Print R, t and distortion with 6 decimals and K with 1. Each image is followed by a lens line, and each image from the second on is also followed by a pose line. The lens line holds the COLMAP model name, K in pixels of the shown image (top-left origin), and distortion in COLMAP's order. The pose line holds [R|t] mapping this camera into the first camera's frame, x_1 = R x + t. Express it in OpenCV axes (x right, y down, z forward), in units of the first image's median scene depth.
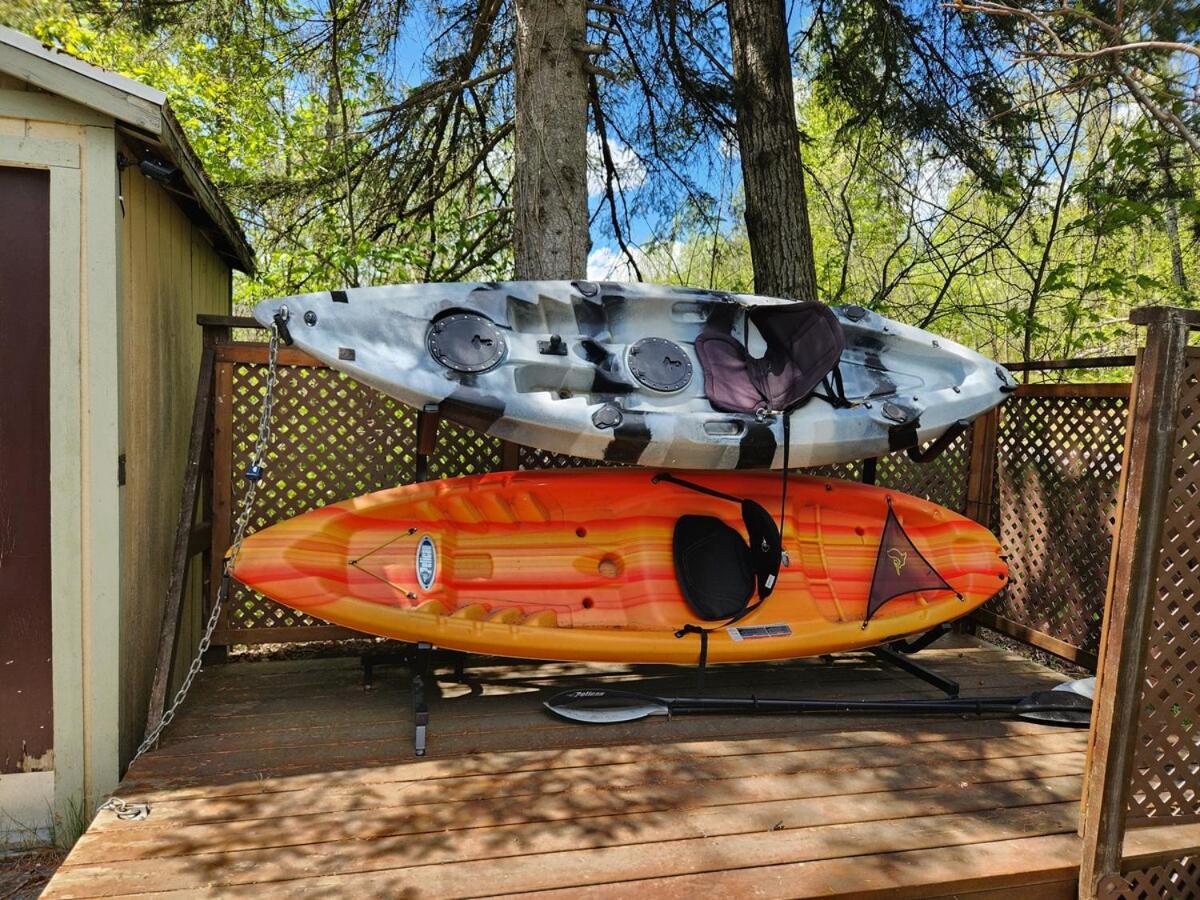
lens RADIAL K [[858.3, 0, 606.8], [0, 858.3, 430.4], [0, 0, 1]] dist [0.017186, 0.001127]
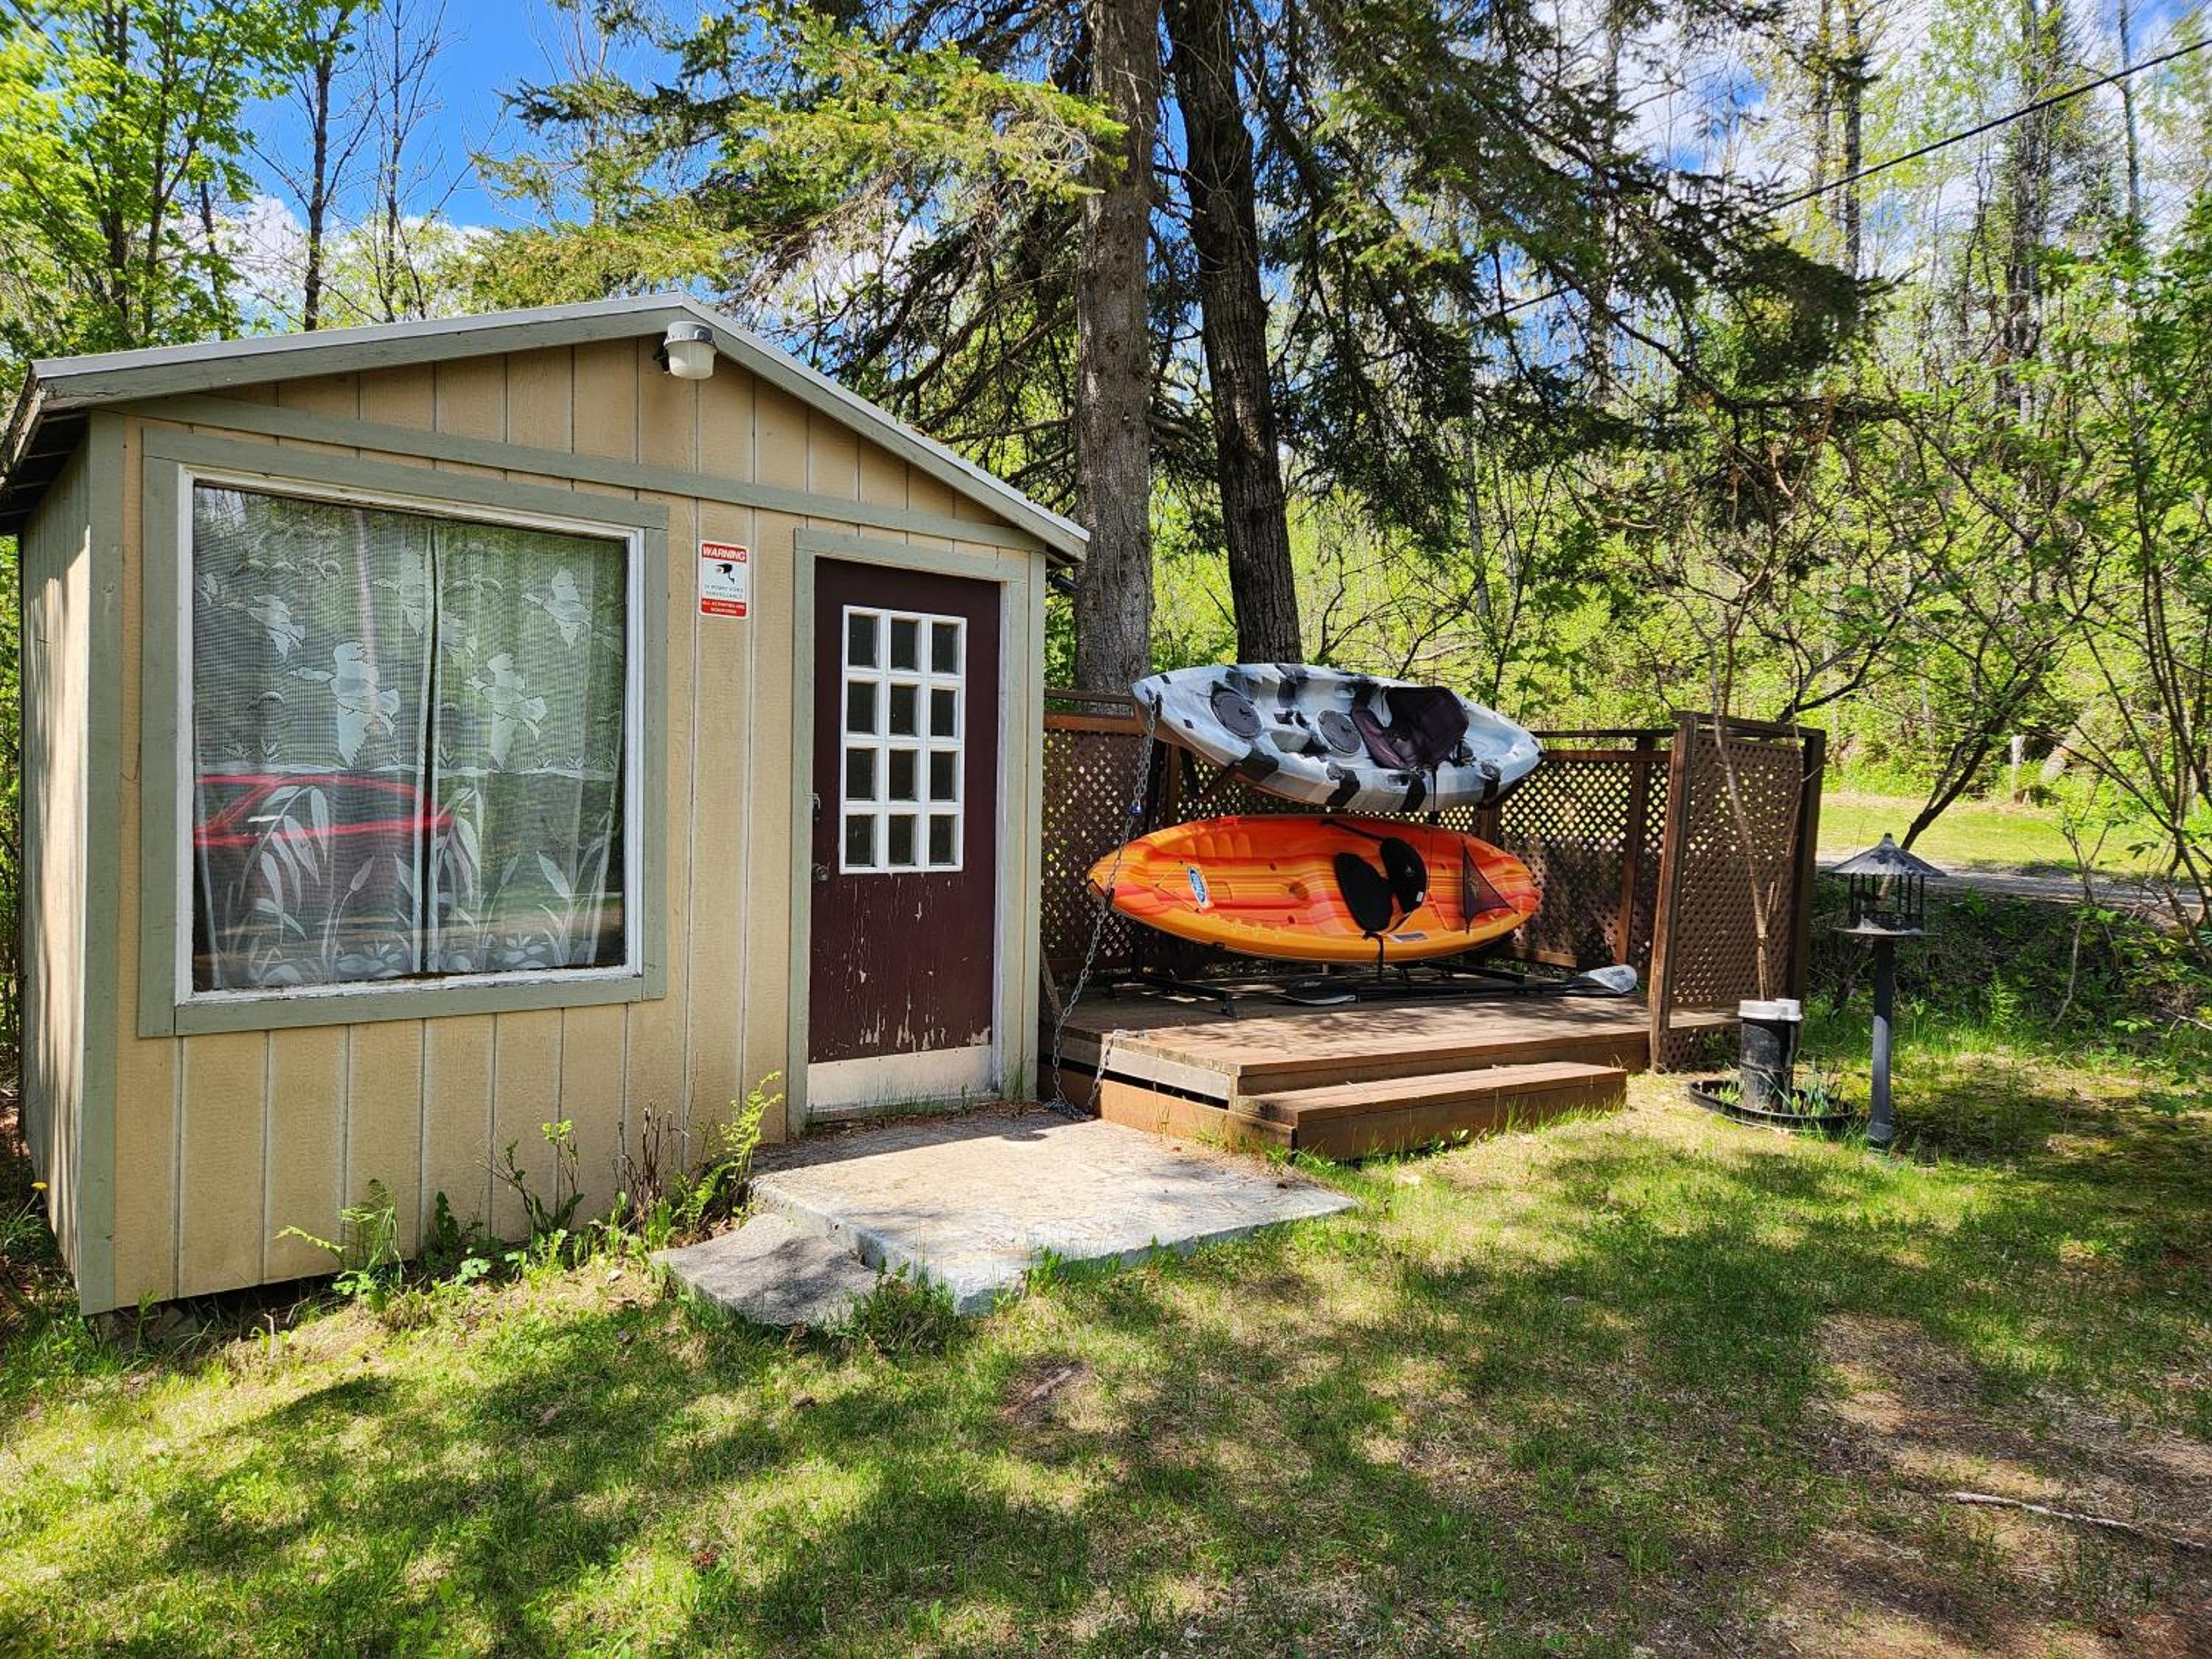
lens RADIAL K [[1582.1, 0, 1118.5], [0, 1582.1, 793.4], [0, 0, 1]] dist [0.017186, 0.001127]
pose [[0.923197, -0.001661, 0.384323, -1.149365], [0.008858, 0.999817, -0.016956, 0.052342], [-0.384224, 0.019058, 0.923043, -1.053962]]
